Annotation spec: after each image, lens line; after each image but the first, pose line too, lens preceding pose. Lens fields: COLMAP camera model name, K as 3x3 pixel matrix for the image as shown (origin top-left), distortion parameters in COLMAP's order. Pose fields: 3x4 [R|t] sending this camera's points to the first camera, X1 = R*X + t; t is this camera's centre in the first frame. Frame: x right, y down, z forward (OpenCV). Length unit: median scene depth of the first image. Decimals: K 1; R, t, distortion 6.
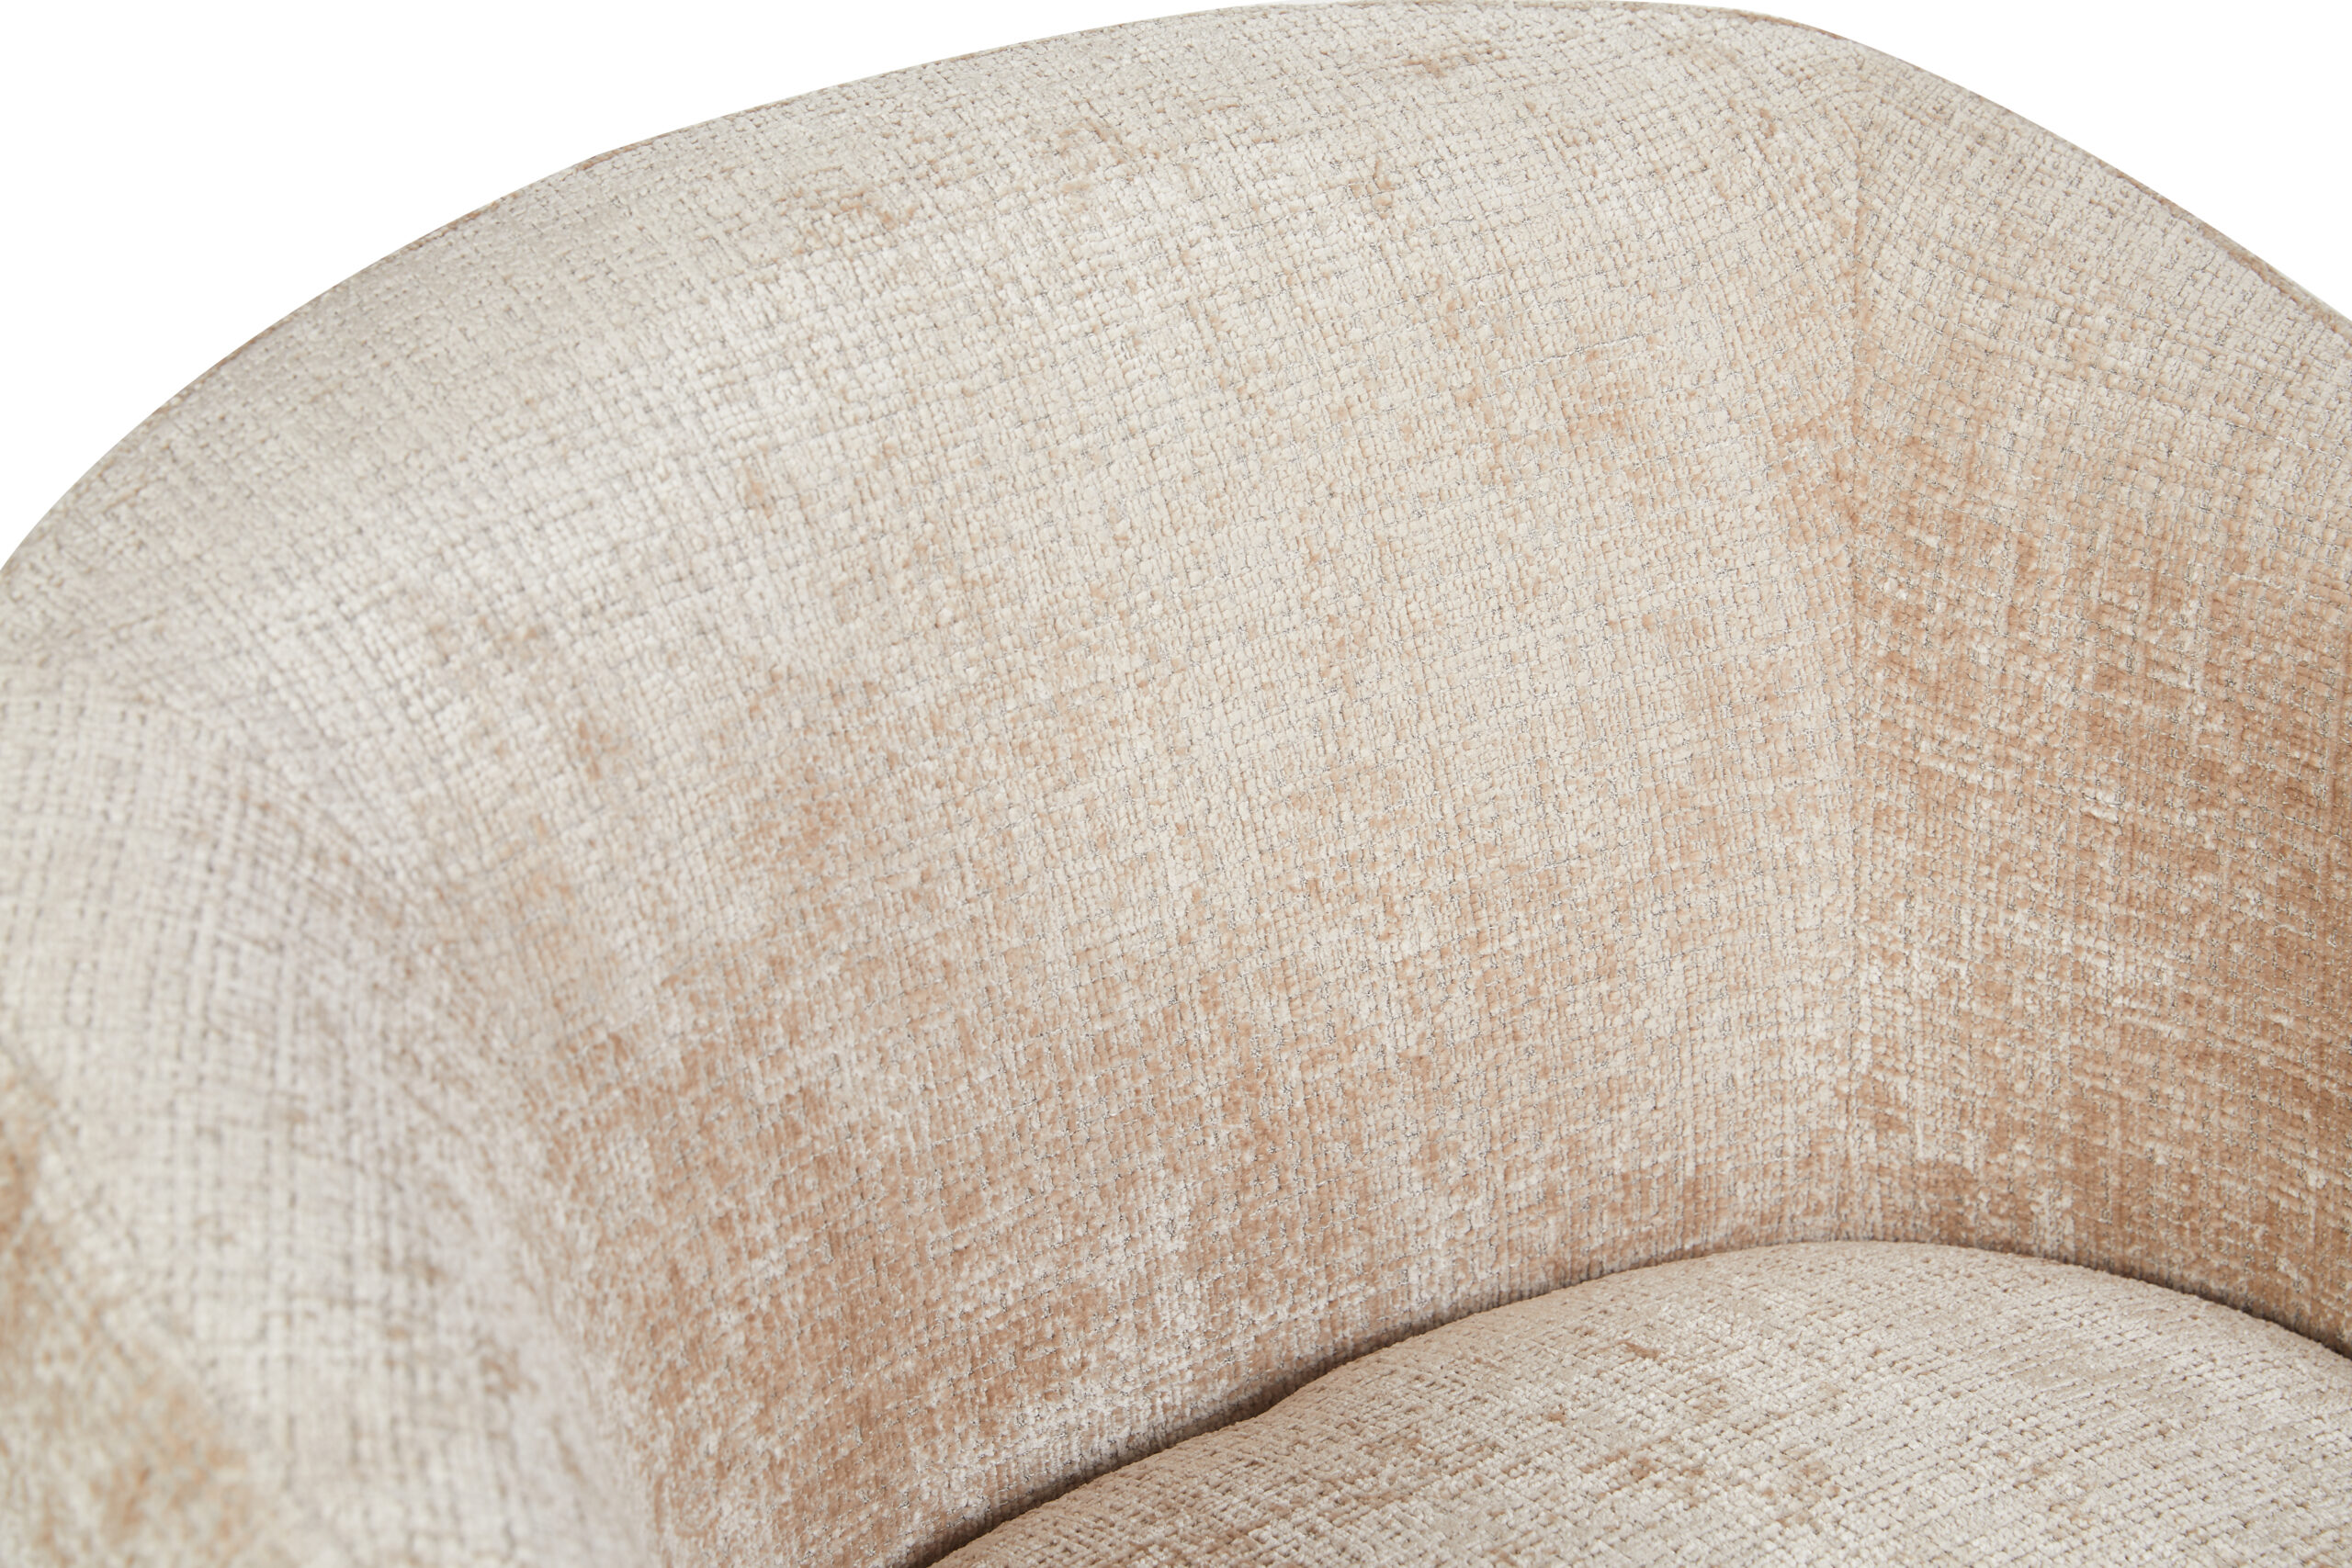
lens RADIAL K [[4385.9, 0, 1176.0], [0, 4385.9, 784.0], [0, 0, 1]] dist [-0.040573, -0.103867]
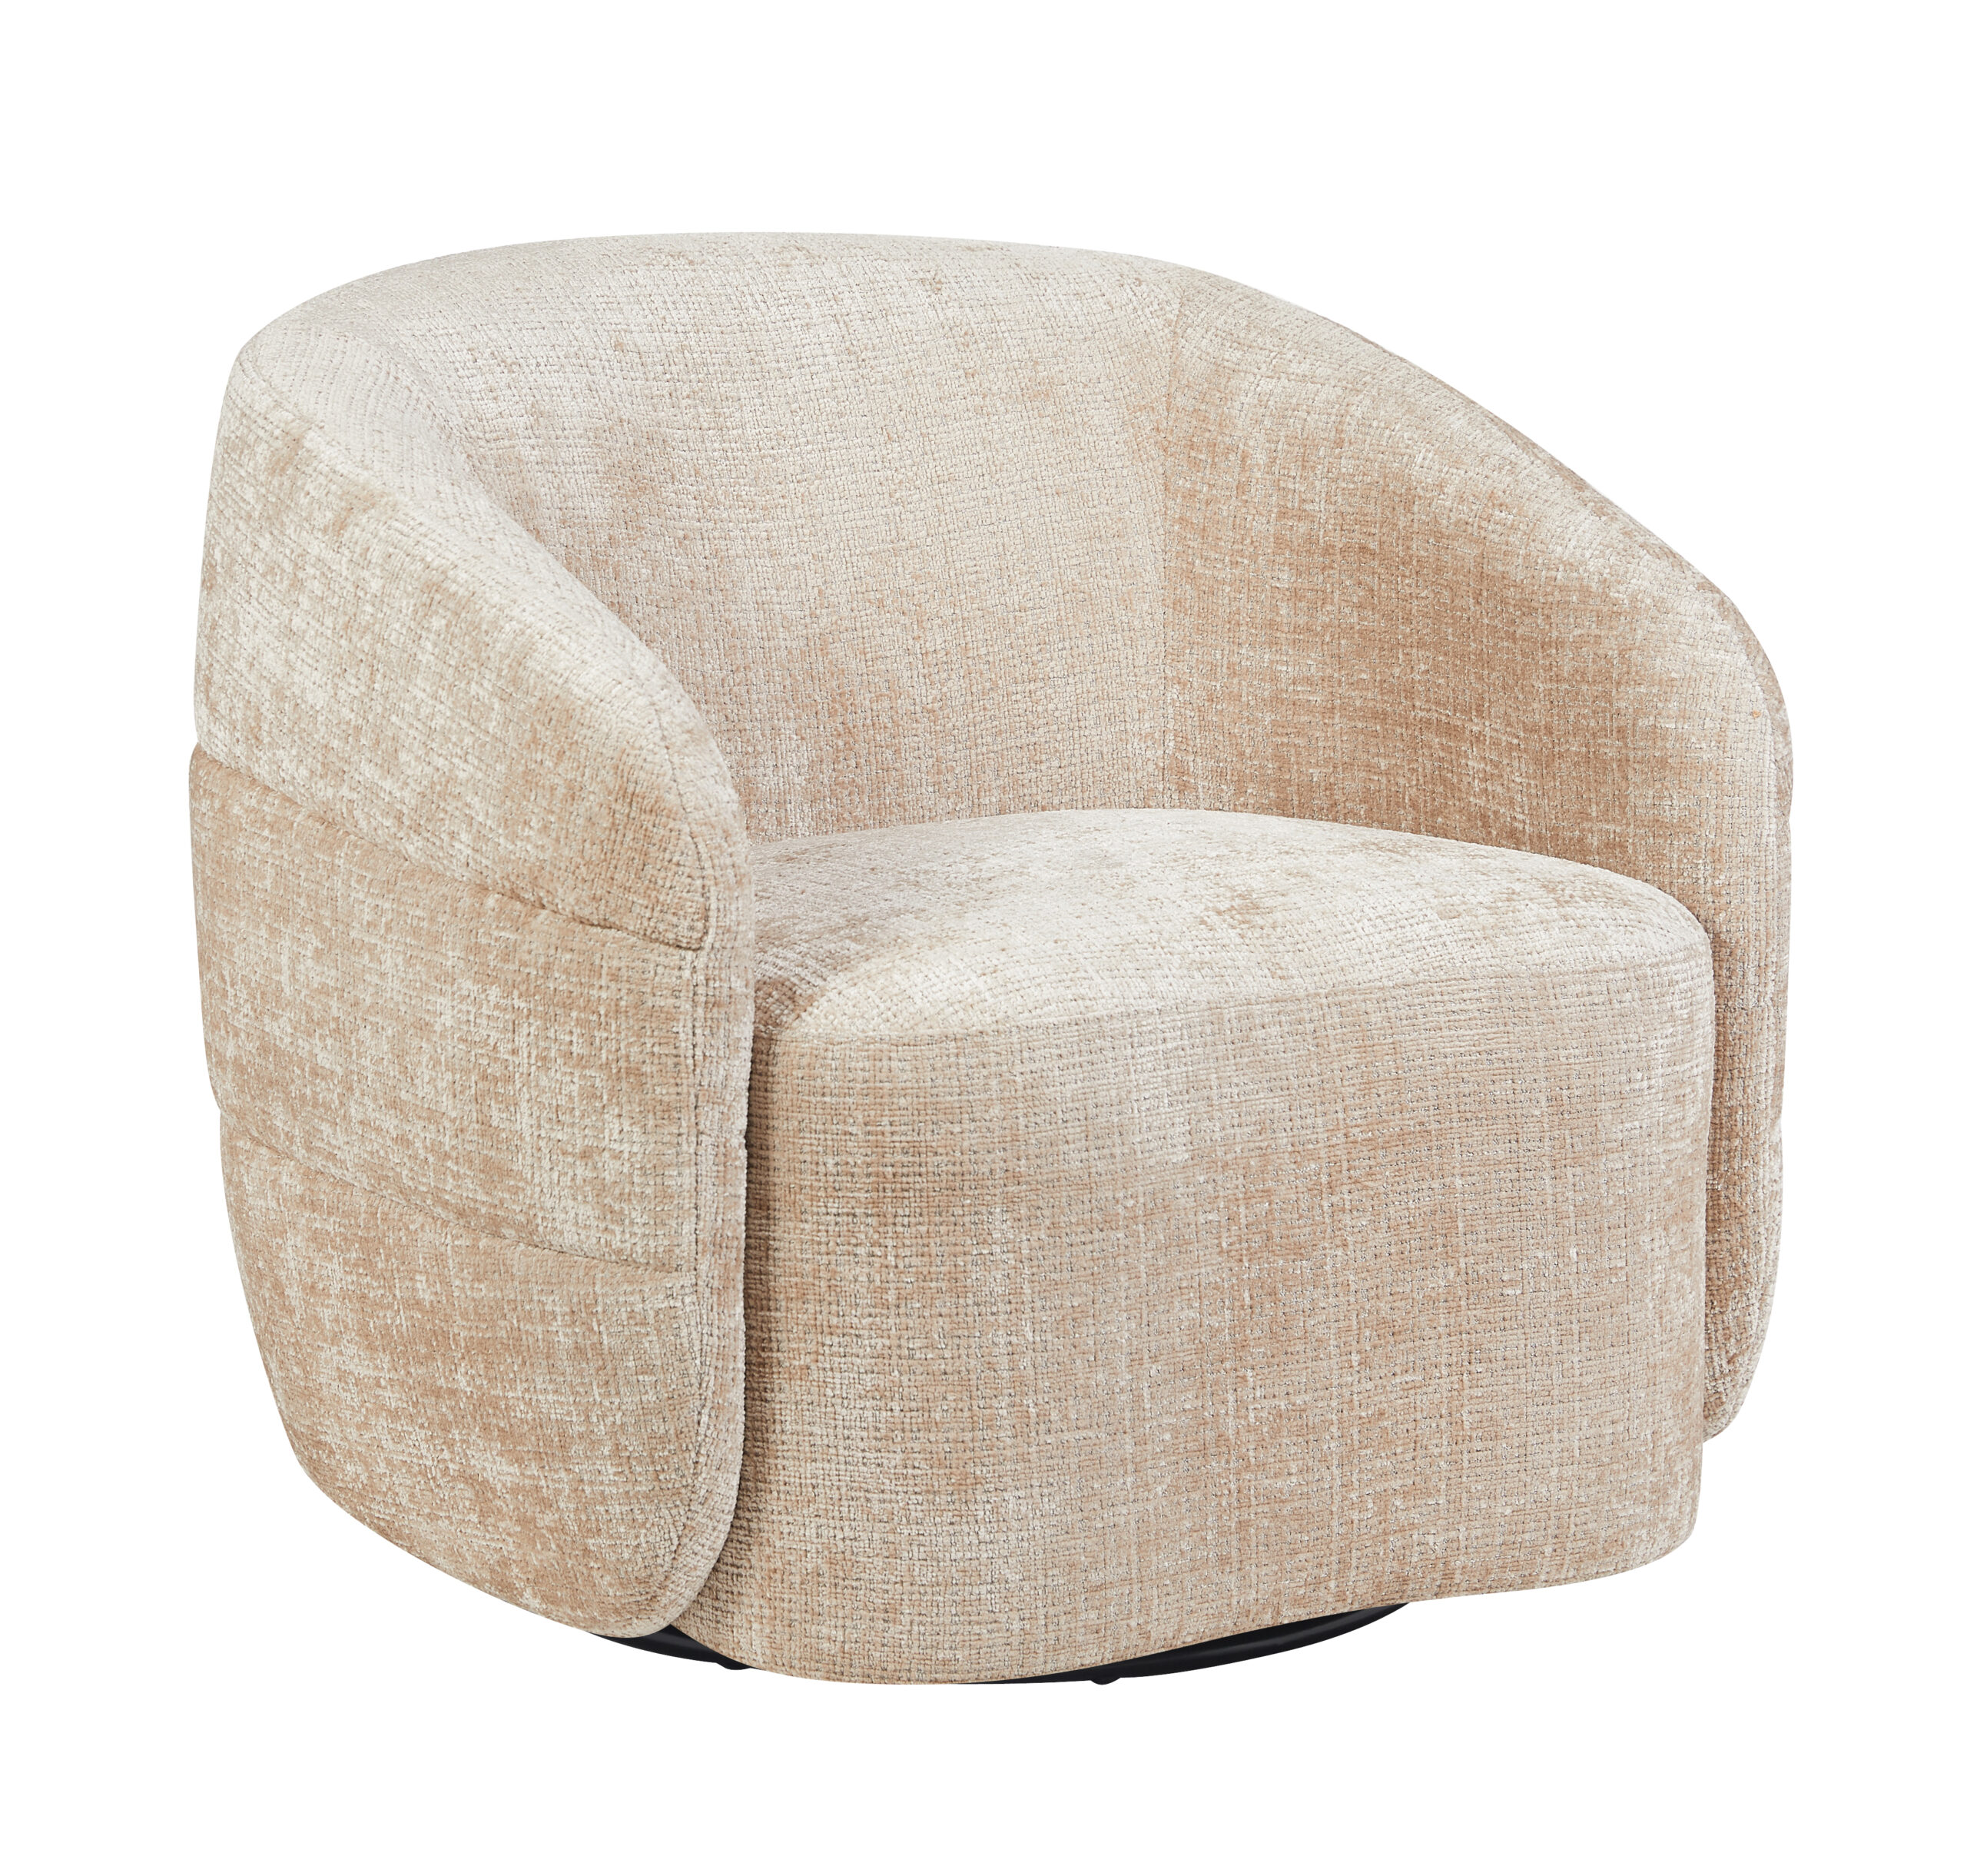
lens RADIAL K [[6539.5, 0, 983.5], [0, 6539.5, 938.0], [0, 0, 1]] dist [0.065841, -2.044657]
pose [[0.998083, 0.050717, -0.035470, 0.190388], [-0.059988, 0.933756, -0.352847, 1.206243], [0.015225, 0.354298, 0.935008, -1.707366]]
